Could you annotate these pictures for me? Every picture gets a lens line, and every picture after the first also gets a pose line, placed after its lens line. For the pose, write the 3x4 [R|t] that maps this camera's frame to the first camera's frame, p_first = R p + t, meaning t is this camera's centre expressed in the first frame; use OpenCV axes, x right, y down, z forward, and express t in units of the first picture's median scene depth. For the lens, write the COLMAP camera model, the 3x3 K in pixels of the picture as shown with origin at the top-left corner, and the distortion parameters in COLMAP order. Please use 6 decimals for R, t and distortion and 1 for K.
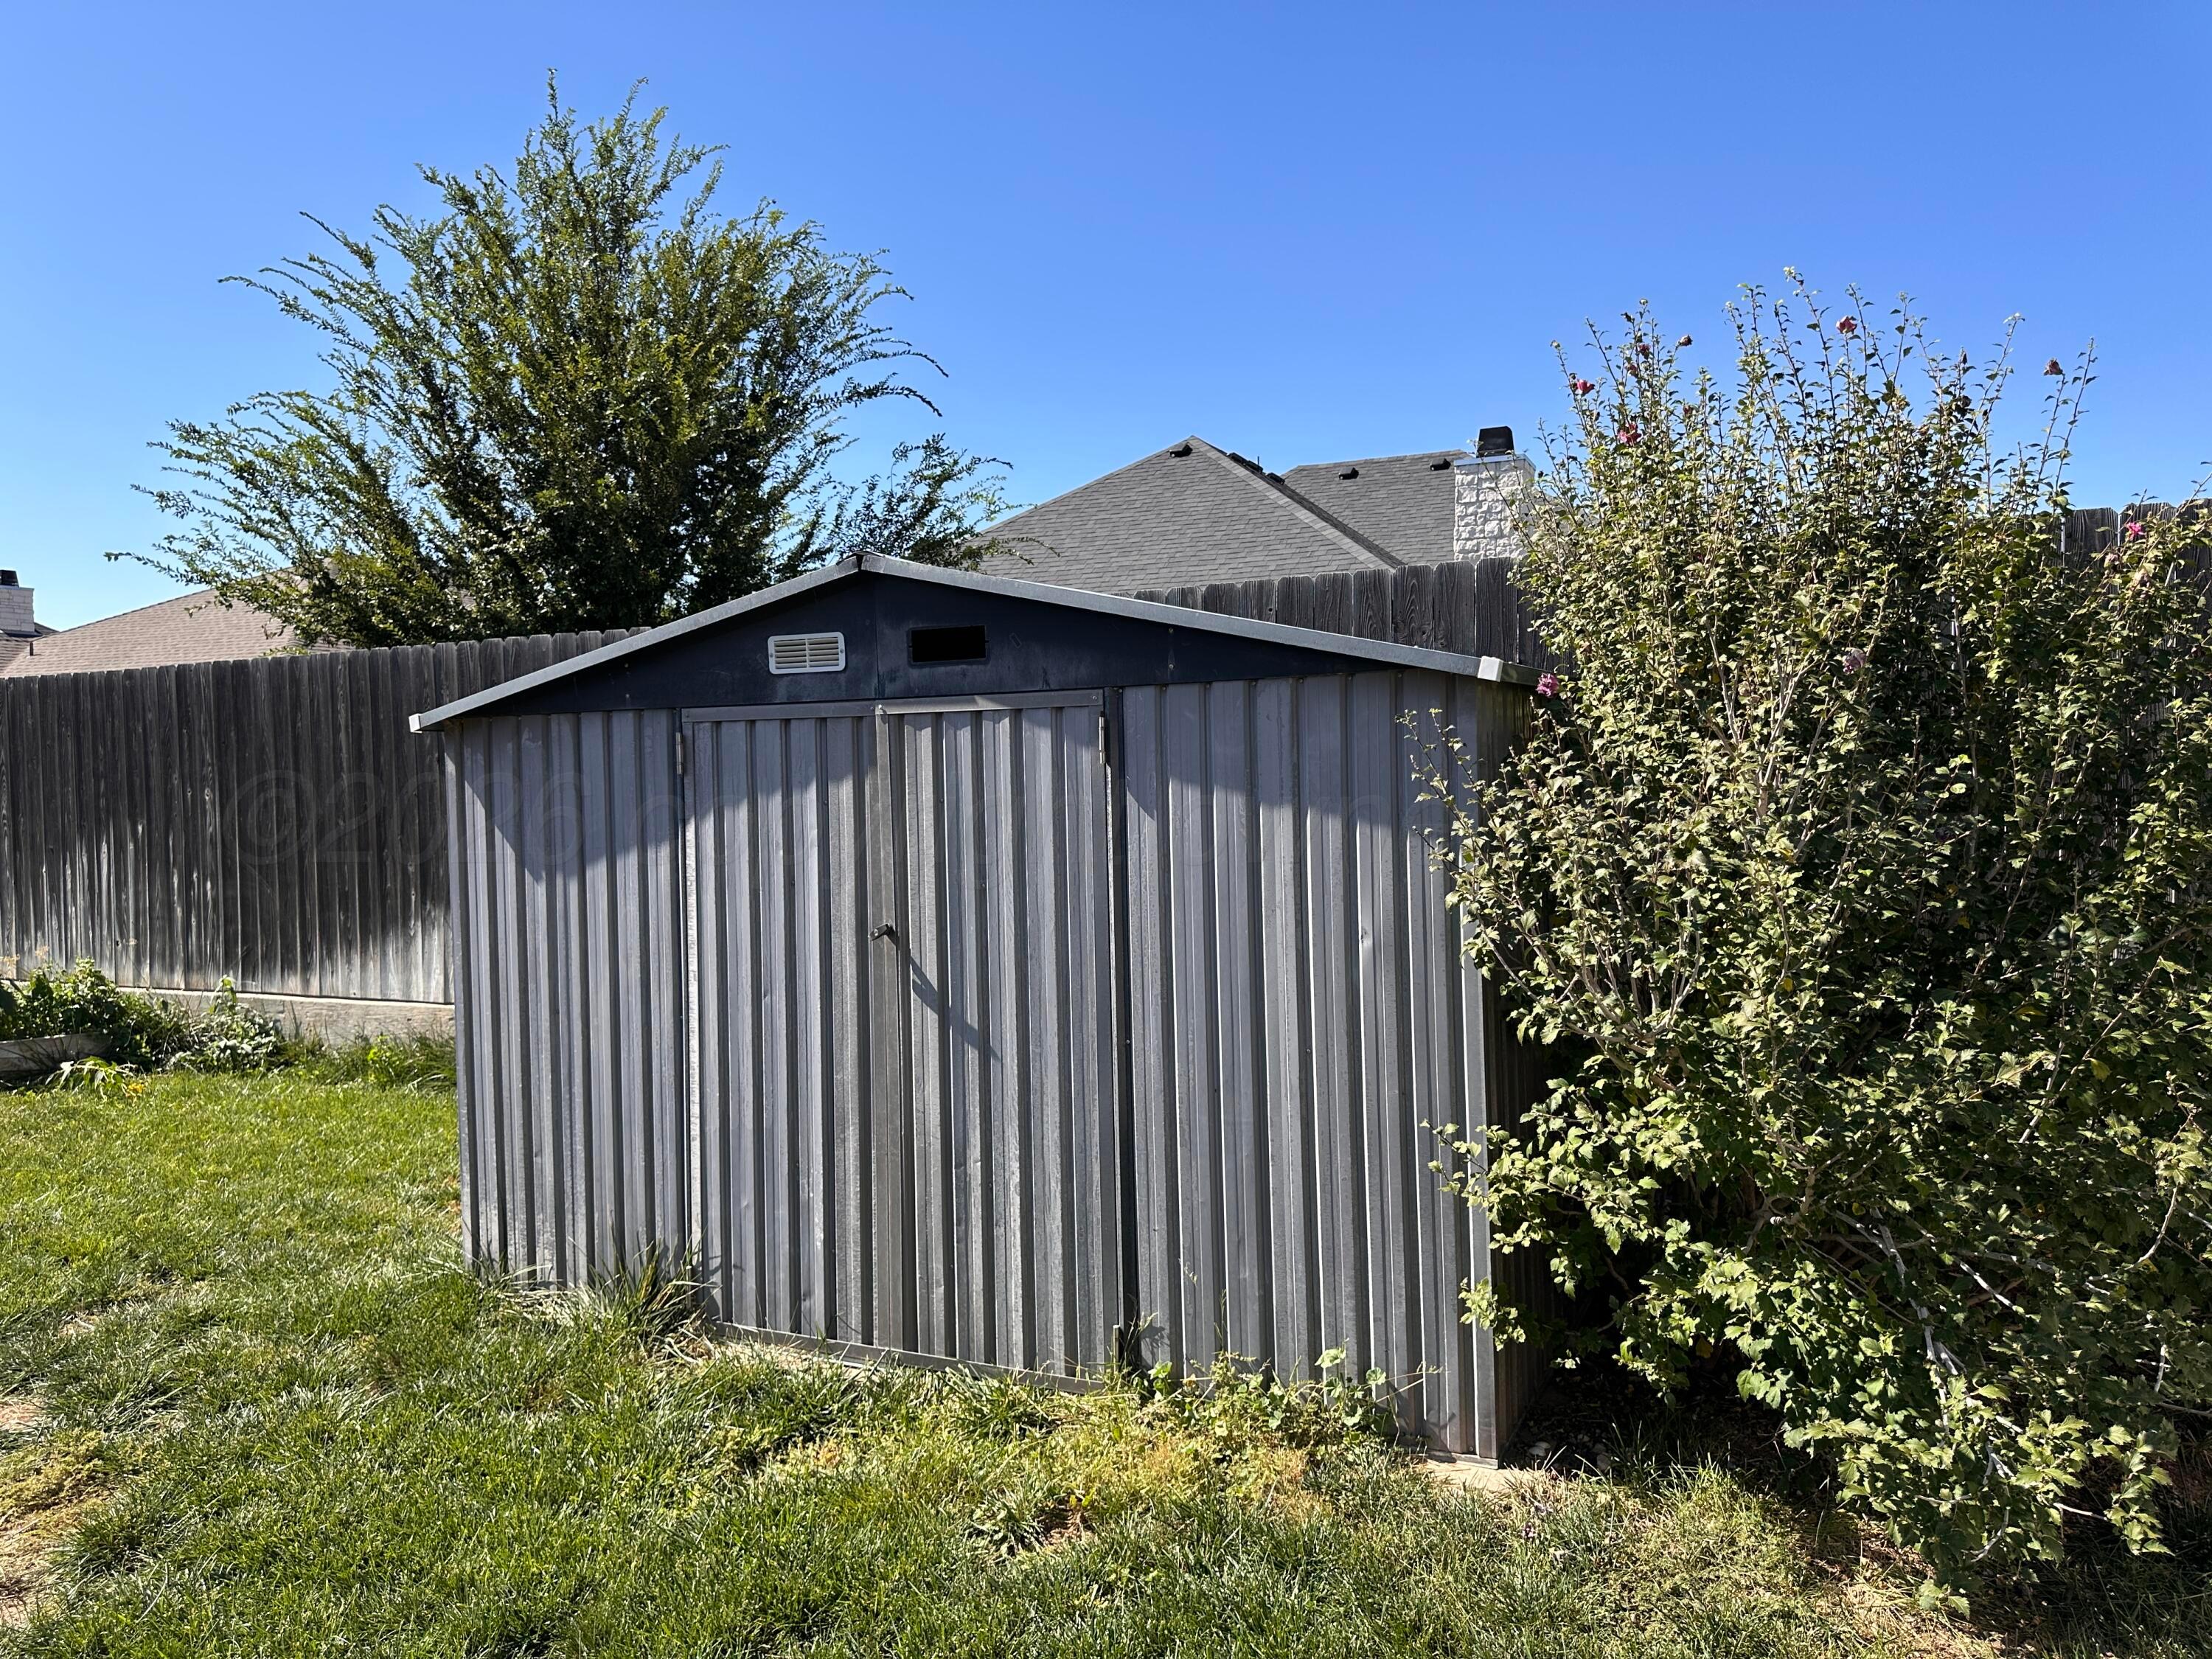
lens RADIAL K [[1563.2, 0, 1106.0], [0, 1563.2, 829.5], [0, 0, 1]] dist [0.004689, -0.002164]
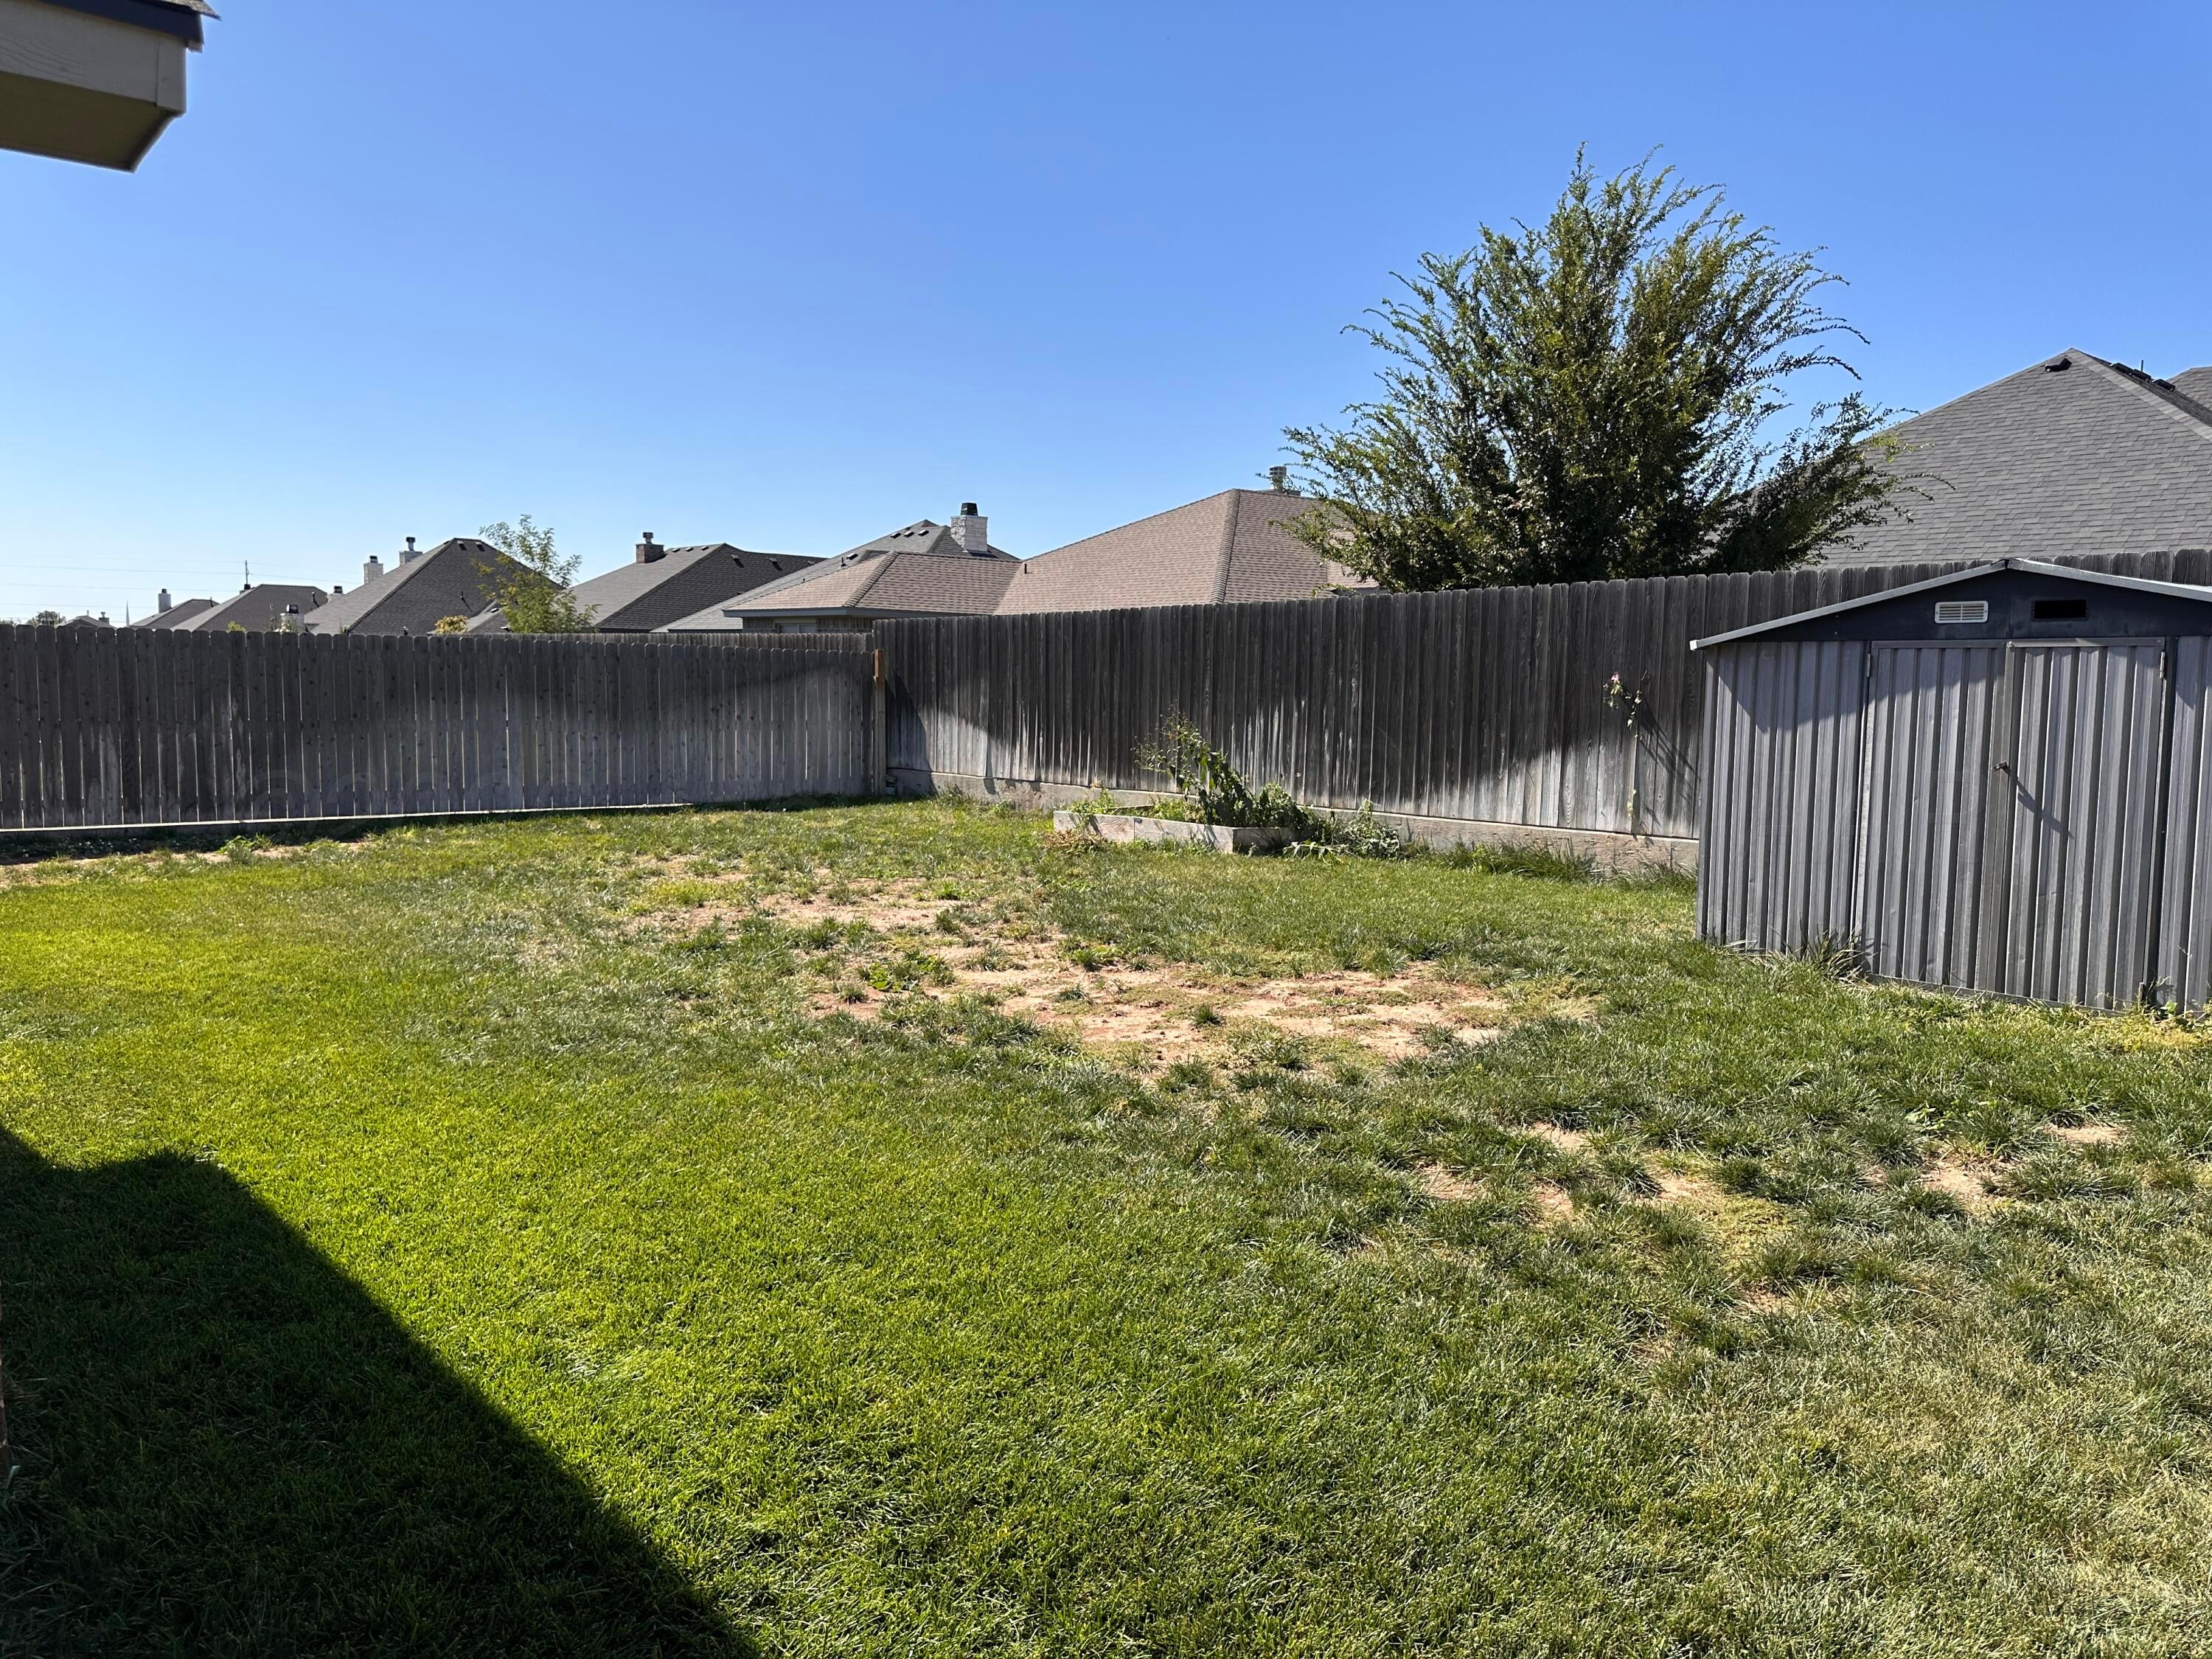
lens RADIAL K [[1504.1, 0, 1106.0], [0, 1504.1, 829.5], [0, 0, 1]] dist [0.053422, -0.084410]
pose [[0.890802, 0.072574, -0.448560, -0.124873], [-0.043221, 0.996220, 0.075347, 0.023064], [0.452332, -0.047732, 0.890571, -0.482331]]
